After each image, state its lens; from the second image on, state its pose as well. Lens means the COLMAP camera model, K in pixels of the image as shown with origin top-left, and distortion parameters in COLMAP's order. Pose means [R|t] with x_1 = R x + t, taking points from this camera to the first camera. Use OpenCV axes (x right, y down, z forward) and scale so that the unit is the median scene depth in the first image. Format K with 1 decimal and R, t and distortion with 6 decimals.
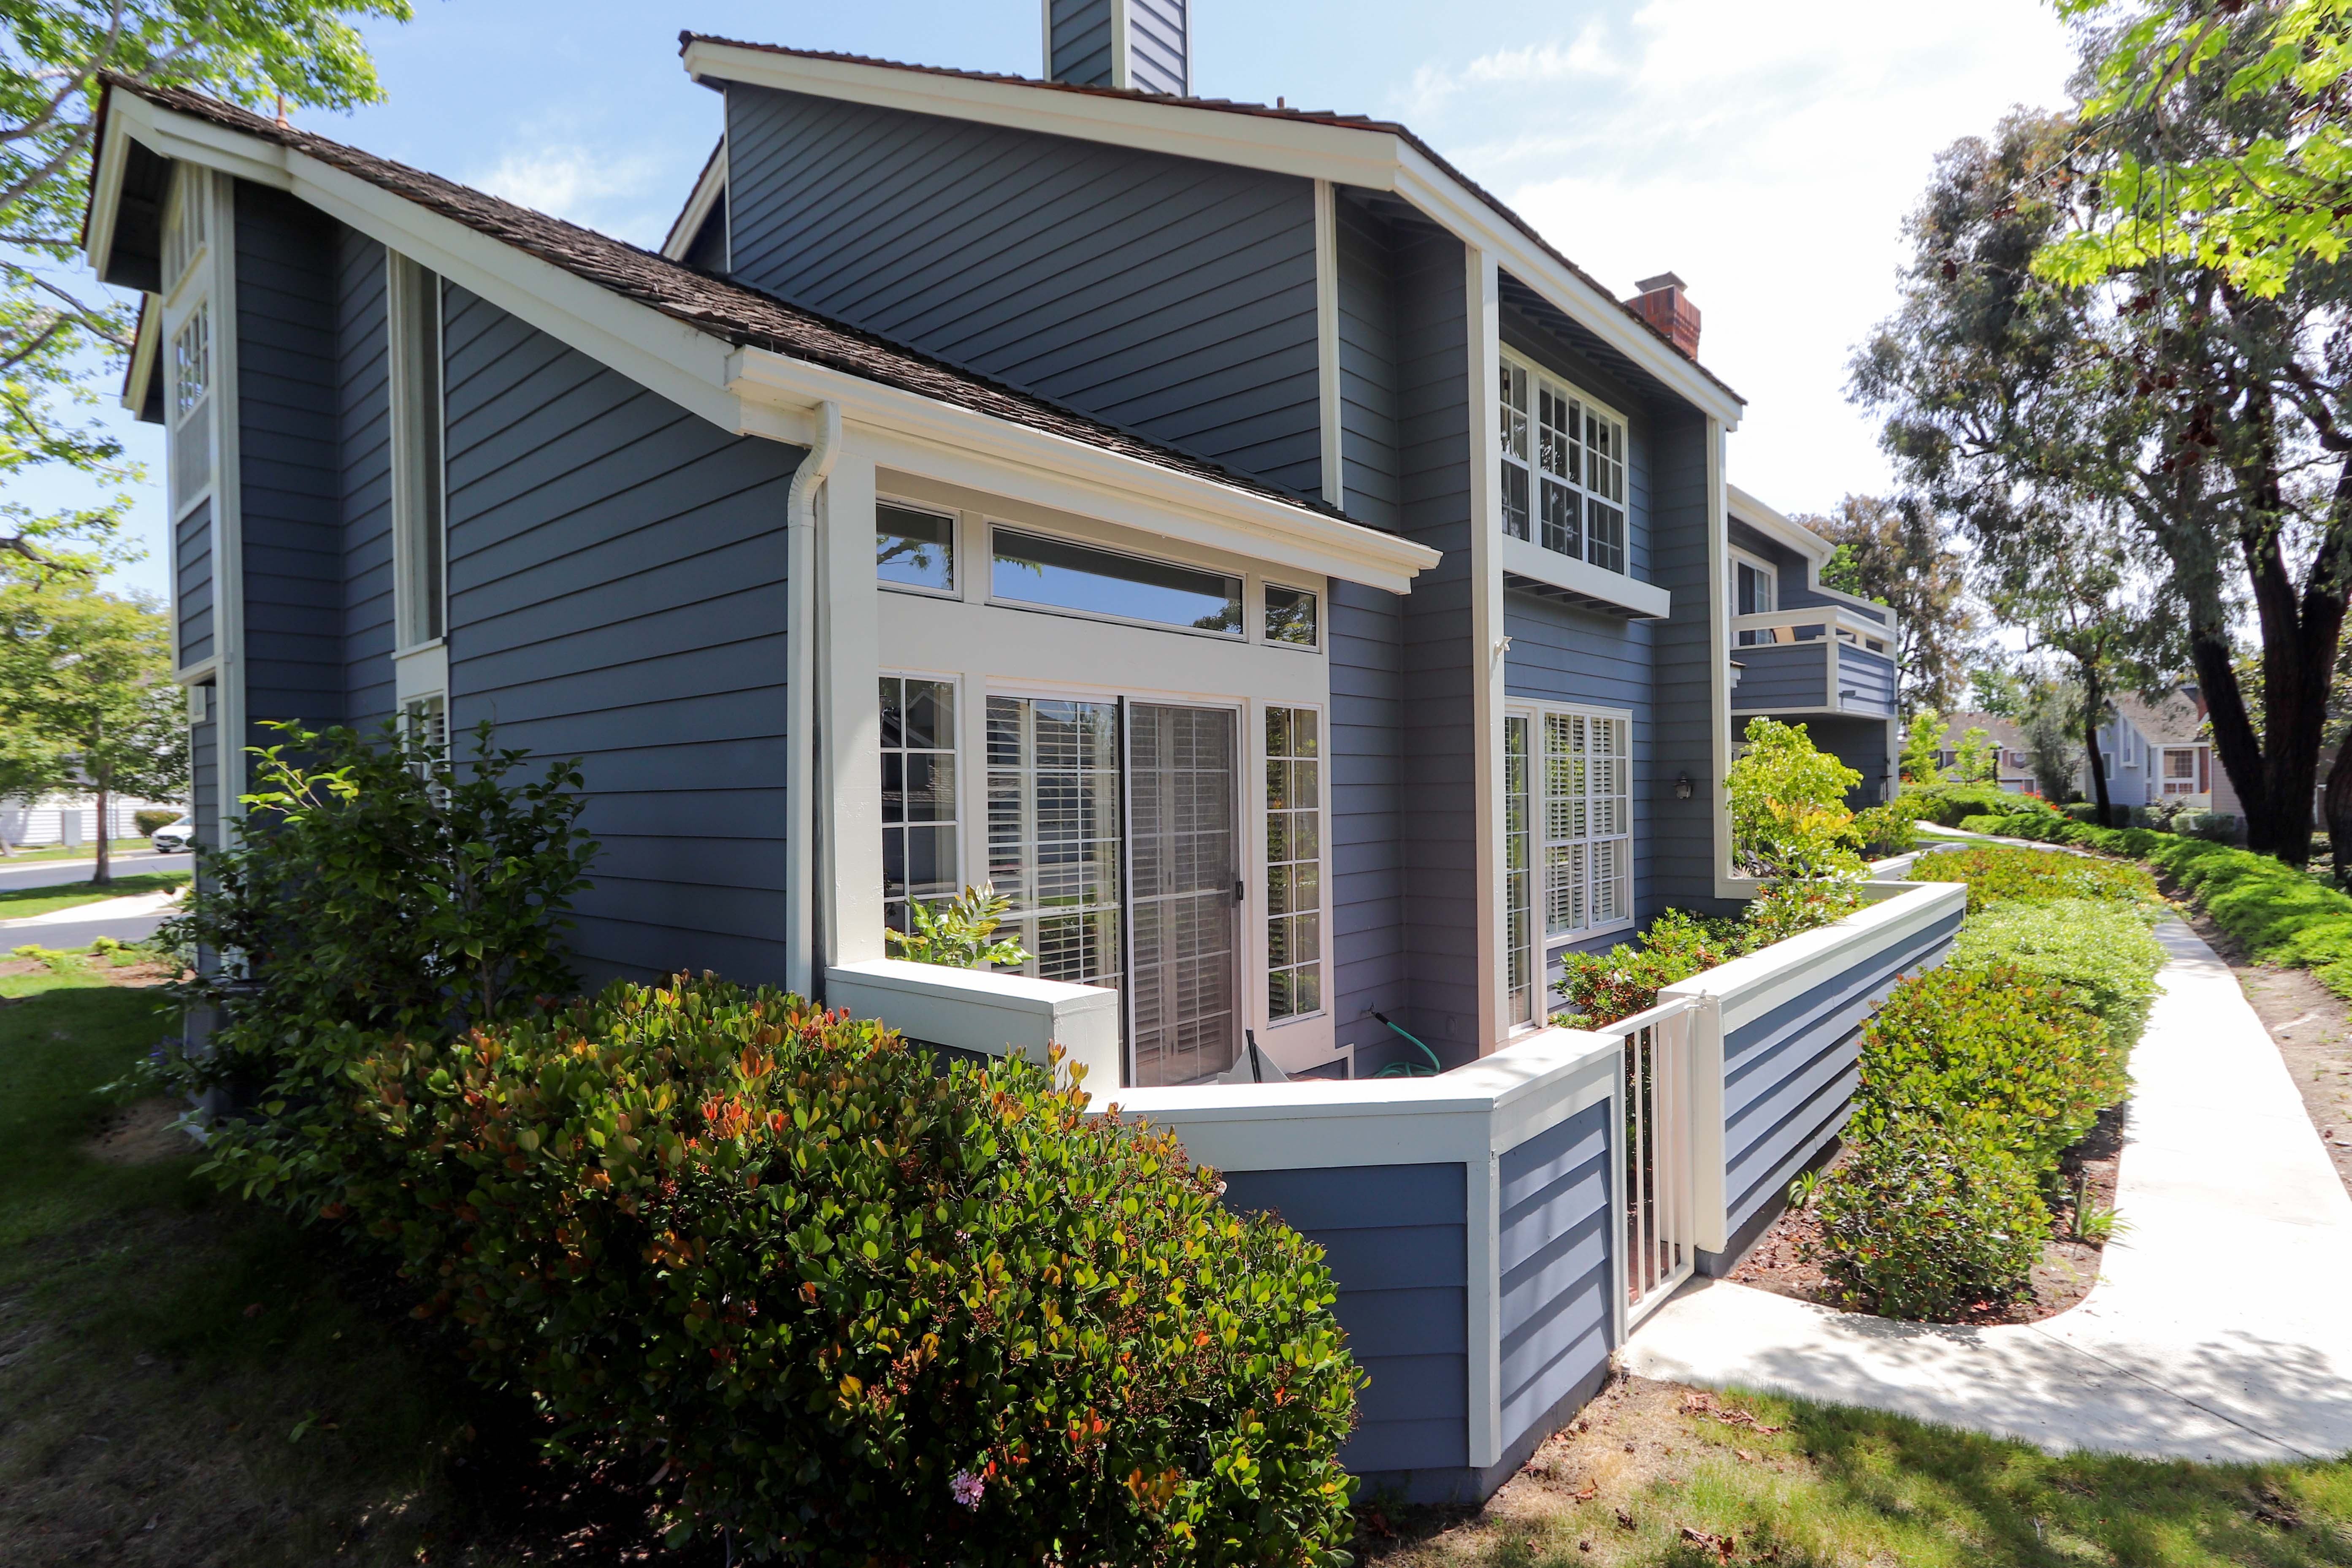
lens RADIAL K [[1106.7, 0, 1198.5], [0, 1106.7, 761.6], [0, 0, 1]] dist [0.000738, 0.000362]
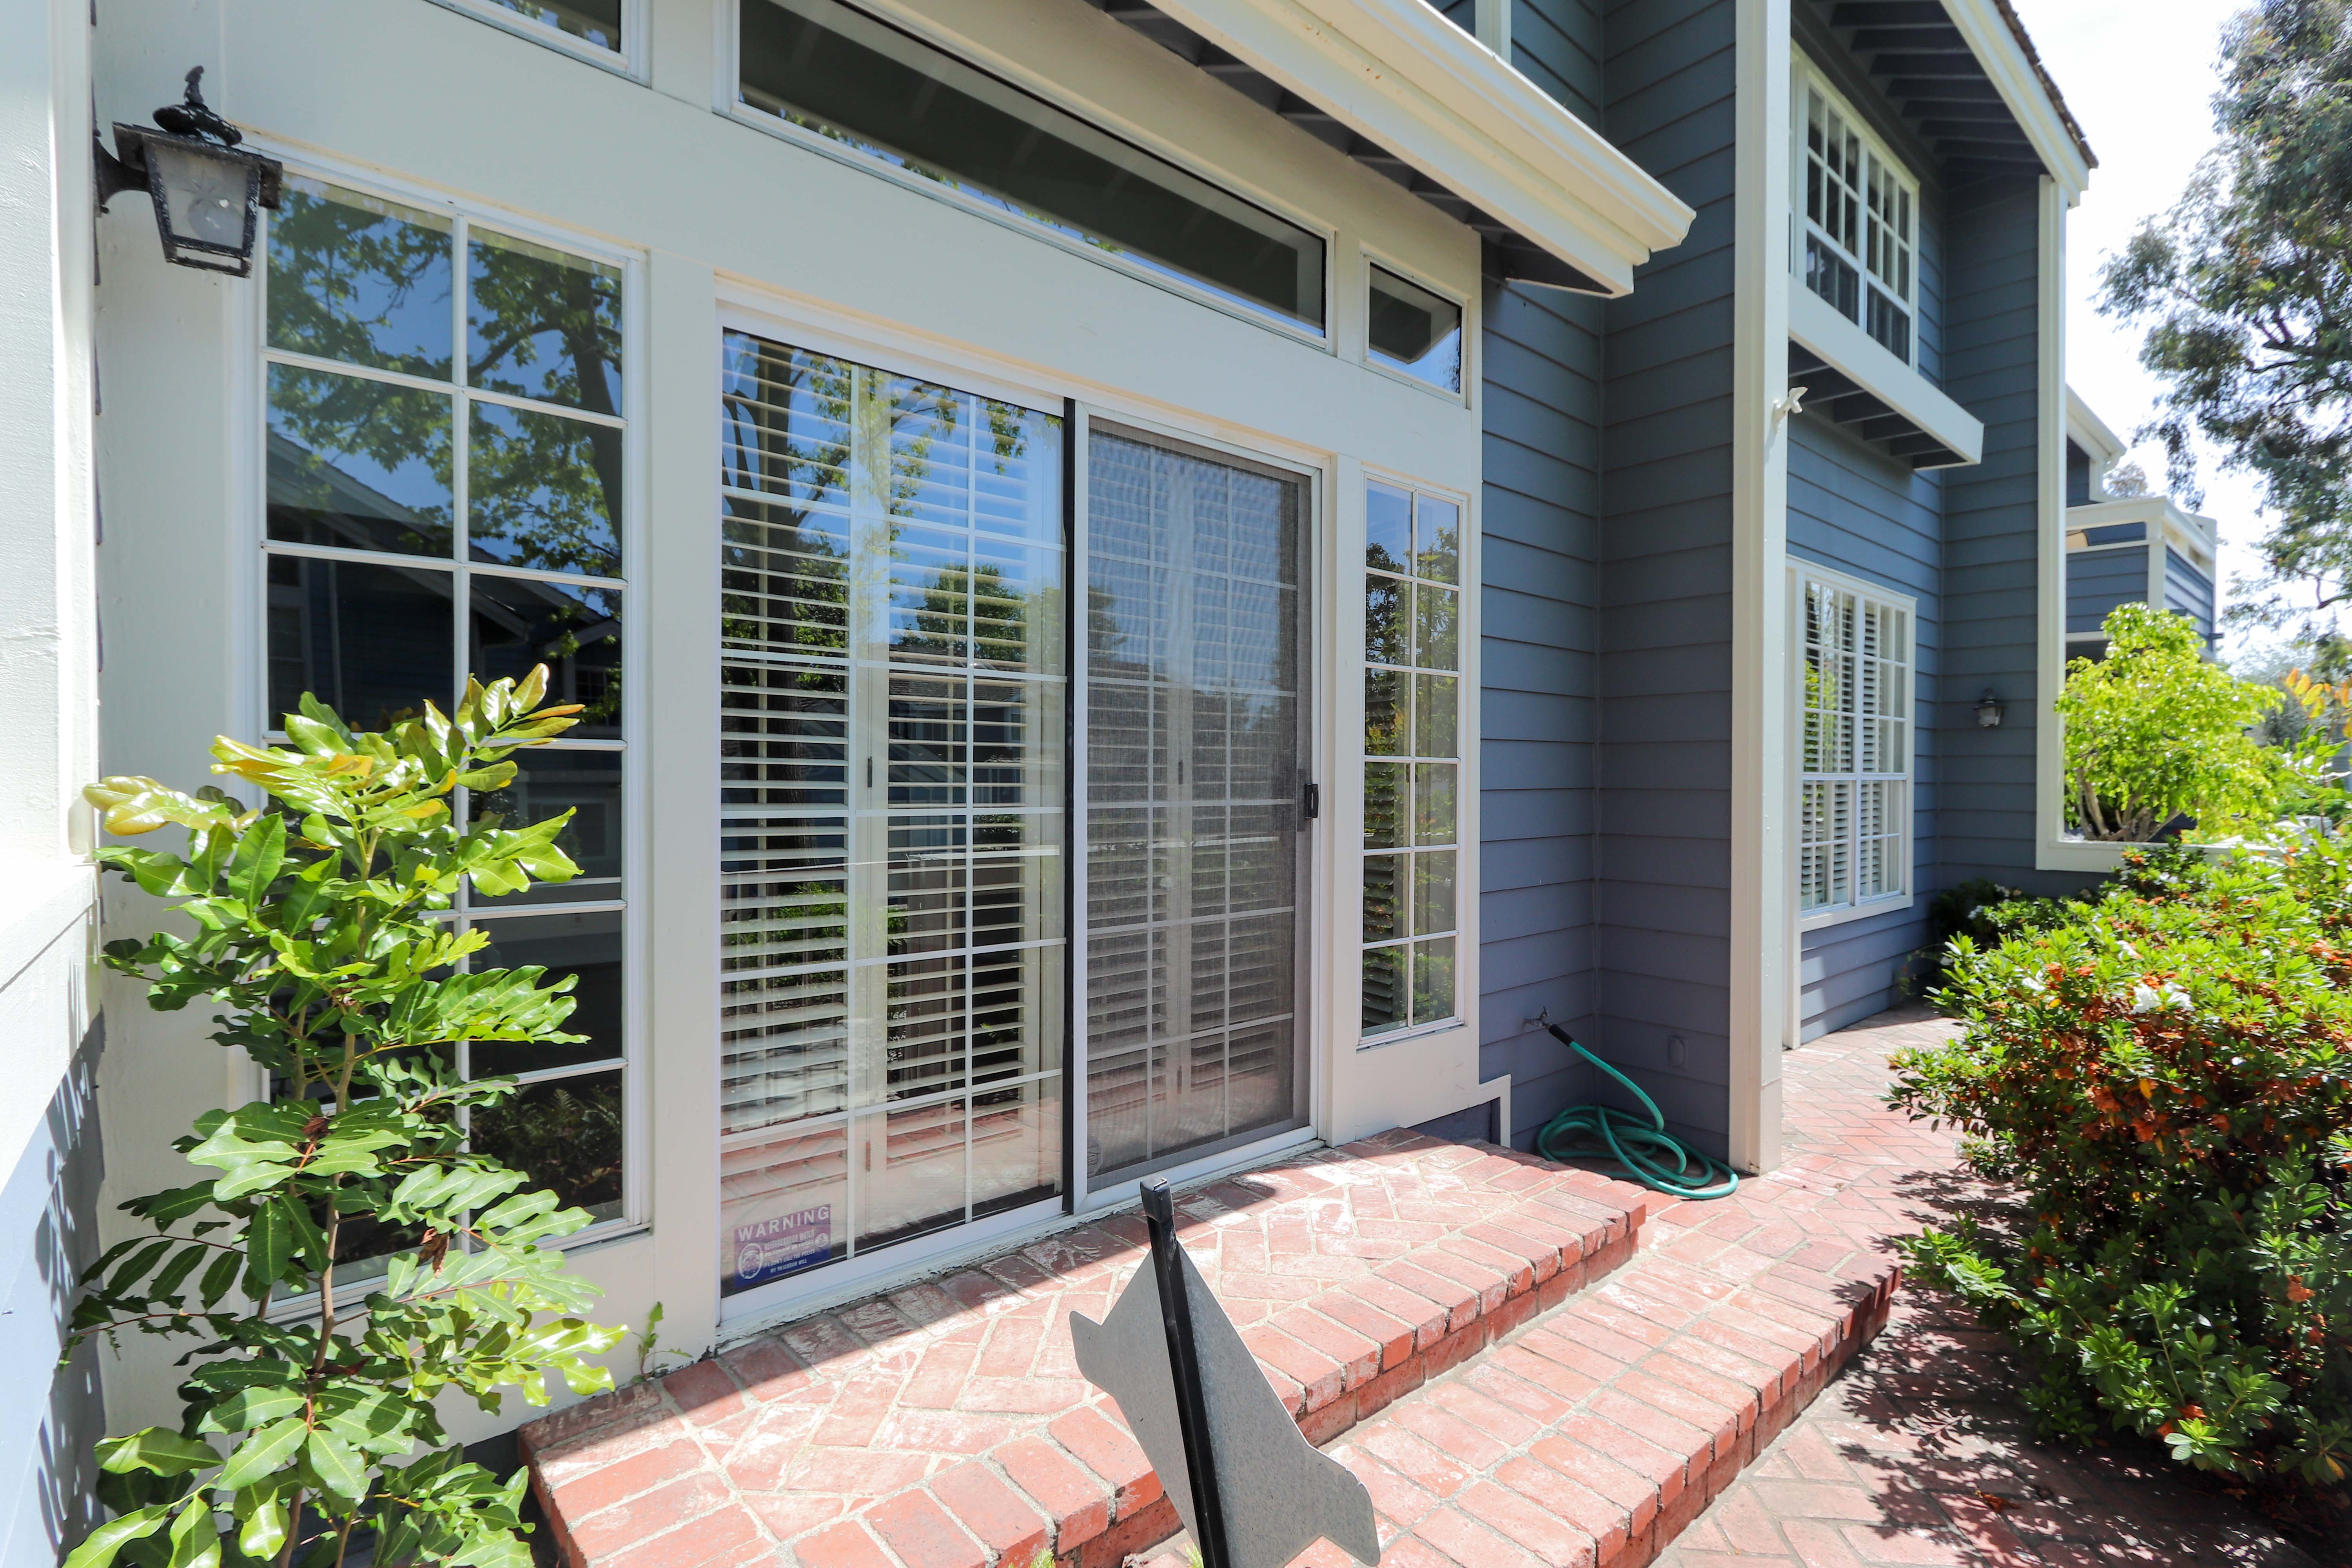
lens RADIAL K [[1106.6, 0, 1198.5], [0, 1106.6, 761.6], [0, 0, 1]] dist [0.000738, 0.000362]
pose [[0.992662, 0.018279, -0.119529, 0.027390], [-0.015647, 0.999615, 0.022919, 0.049569], [0.119902, -0.020881, 0.992566, 0.258292]]
